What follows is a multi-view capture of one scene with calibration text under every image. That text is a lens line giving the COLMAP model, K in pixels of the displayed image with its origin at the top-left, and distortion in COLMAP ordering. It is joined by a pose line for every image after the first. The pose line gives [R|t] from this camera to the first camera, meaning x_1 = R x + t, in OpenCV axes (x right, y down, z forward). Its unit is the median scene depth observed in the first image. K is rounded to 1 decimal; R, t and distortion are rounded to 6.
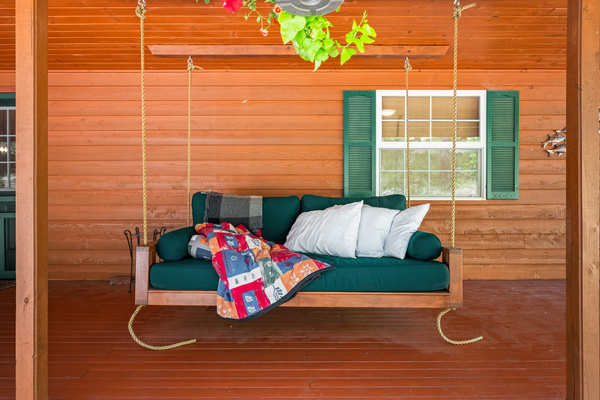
lens RADIAL K [[363.8, 0, 300.0], [0, 363.8, 191.4], [0, 0, 1]] dist [-0.000710, 0.000482]
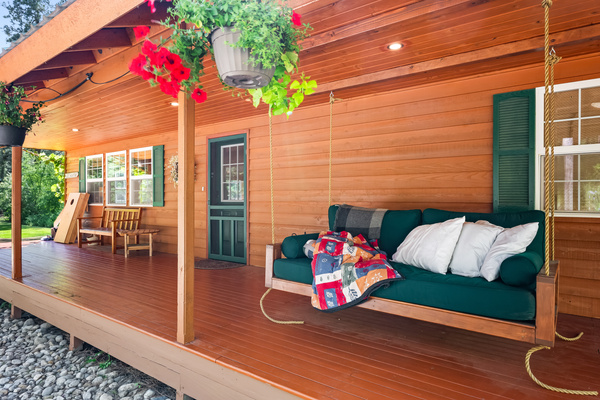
lens RADIAL K [[361.5, 0, 300.0], [0, 361.5, 200.0], [0, 0, 1]] dist [-0.003300, 0.000181]
pose [[0.804247, 0.004552, -0.594278, 0.433020], [-0.005648, 0.999984, 0.000016, -0.017148], [0.594269, 0.003344, 0.804260, -0.022707]]
